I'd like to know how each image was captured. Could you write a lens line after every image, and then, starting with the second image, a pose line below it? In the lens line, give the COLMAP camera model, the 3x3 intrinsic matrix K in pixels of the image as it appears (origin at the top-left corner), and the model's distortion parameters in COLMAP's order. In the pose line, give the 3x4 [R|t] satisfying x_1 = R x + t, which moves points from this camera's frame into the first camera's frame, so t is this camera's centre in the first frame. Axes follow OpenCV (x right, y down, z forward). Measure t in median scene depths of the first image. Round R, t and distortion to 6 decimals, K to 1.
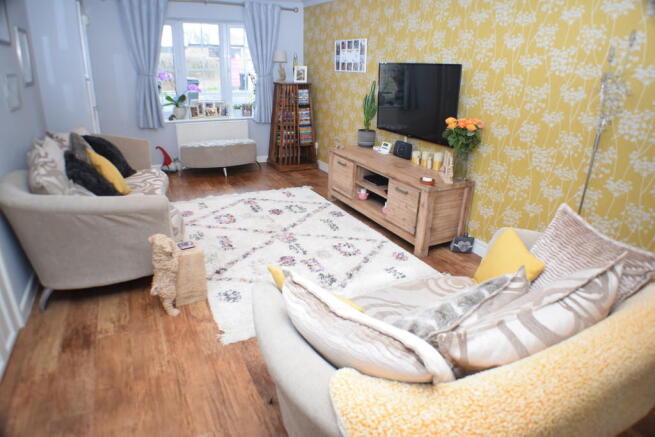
lens RADIAL K [[437.6, 0, 324.4], [0, 437.6, 217.8], [0, 0, 1]] dist [-0.003826, -0.000334]
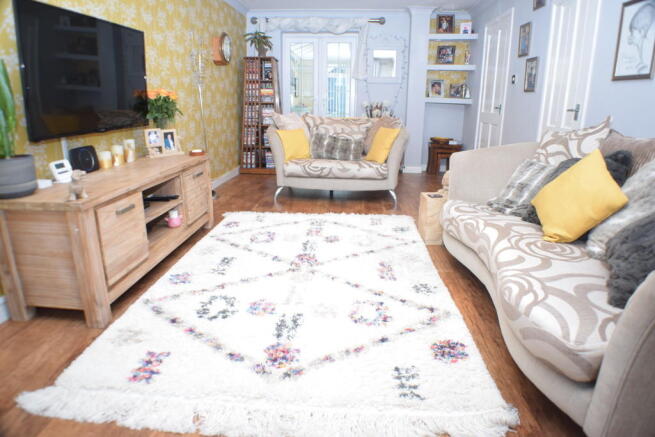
lens RADIAL K [[437.6, 0, 324.4], [0, 437.6, 217.8], [0, 0, 1]] dist [-0.003826, -0.000334]
pose [[-0.874101, -0.139189, 0.465375, -0.423732], [0.159788, 0.822351, 0.546083, -0.386383], [-0.458710, 0.551693, -0.696577, 1.389092]]
